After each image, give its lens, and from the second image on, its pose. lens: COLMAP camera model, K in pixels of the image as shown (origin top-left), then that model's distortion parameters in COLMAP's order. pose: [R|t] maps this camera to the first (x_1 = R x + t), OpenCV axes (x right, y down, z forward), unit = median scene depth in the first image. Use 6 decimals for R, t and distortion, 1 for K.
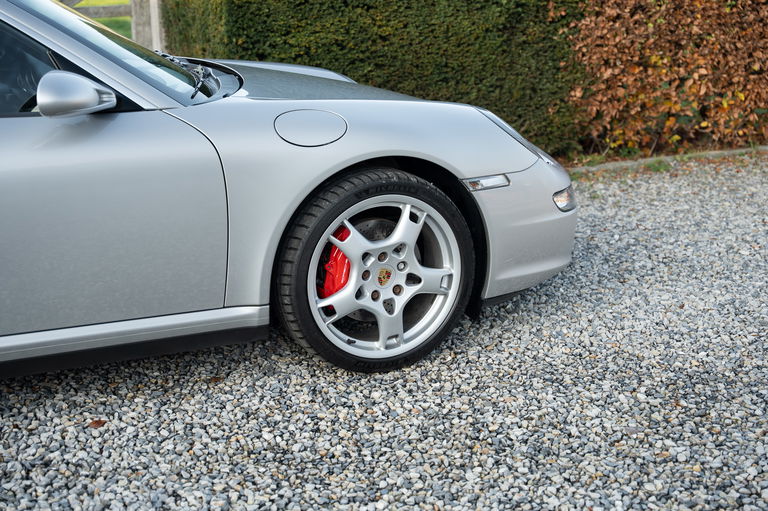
lens RADIAL K [[1245.0, 0, 385.2], [0, 1245.0, 261.2], [0, 0, 1]] dist [0.186065, 0.000000]
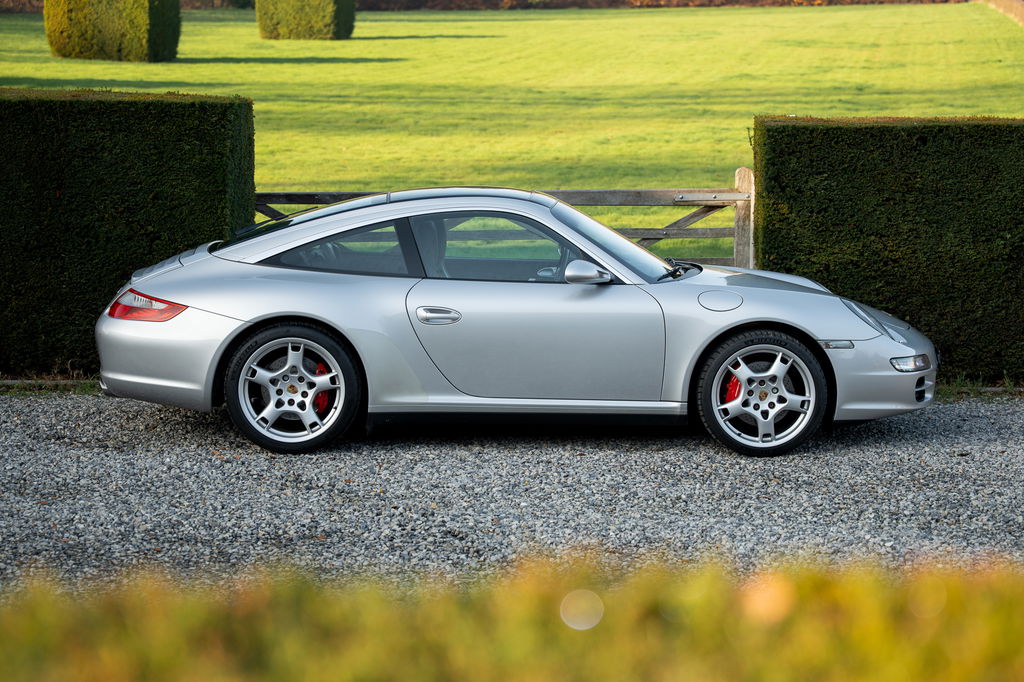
lens RADIAL K [[1929.0, 0, 513.3], [0, 1929.0, 341.3], [0, 0, 1]] dist [0.244594, 0.000000]
pose [[0.917254, 0.067748, -0.392500, 0.683463], [-0.122278, 0.985739, -0.115613, 0.272861], [0.379070, 0.154040, 0.912457, -1.429950]]
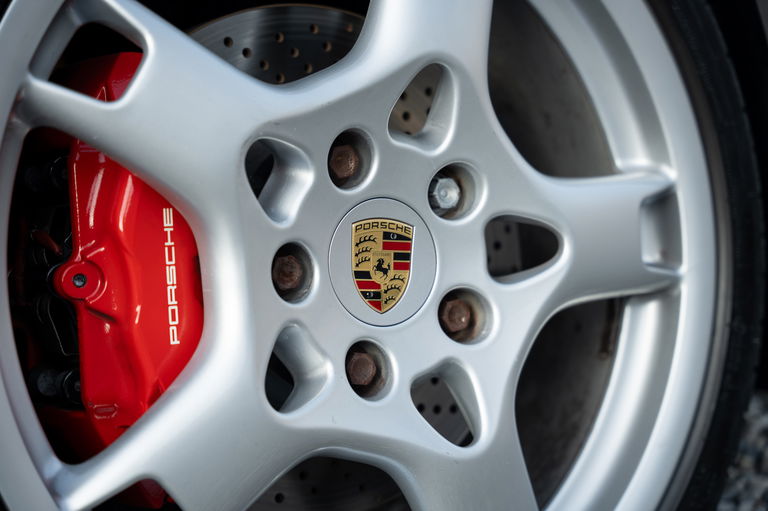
lens RADIAL K [[1446.7, 0, 381.8], [0, 1446.7, 259.8], [0, 0, 1]] dist [0.244594, 0.000000]
pose [[0.955808, -0.261249, 0.134832, -0.030856], [0.276784, 0.954248, -0.113144, 0.037314], [-0.099105, 0.145463, 0.984388, 0.776311]]
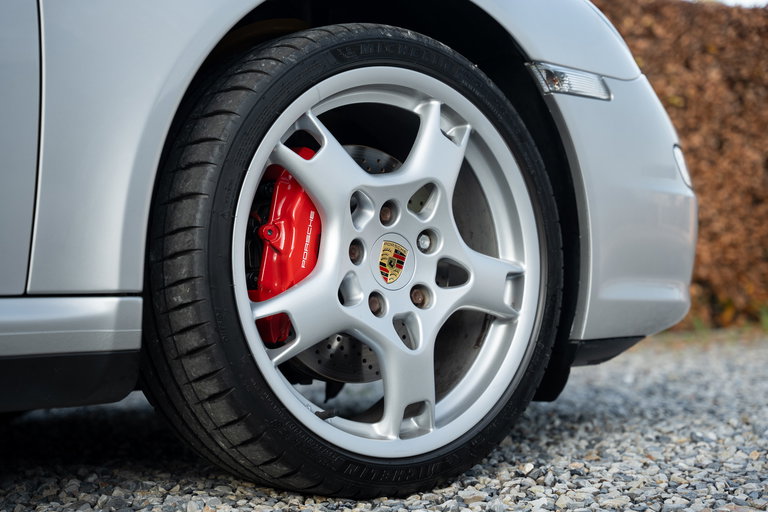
lens RADIAL K [[1433.2, 0, 382.7], [0, 1433.2, 249.0], [0, 0, 1]] dist [0.388384, 0.000000]
pose [[0.972047, -0.012145, 0.234472, -0.121098], [0.081455, 0.954079, -0.288266, 0.152077], [-0.220204, 0.299307, 0.928399, 0.531566]]
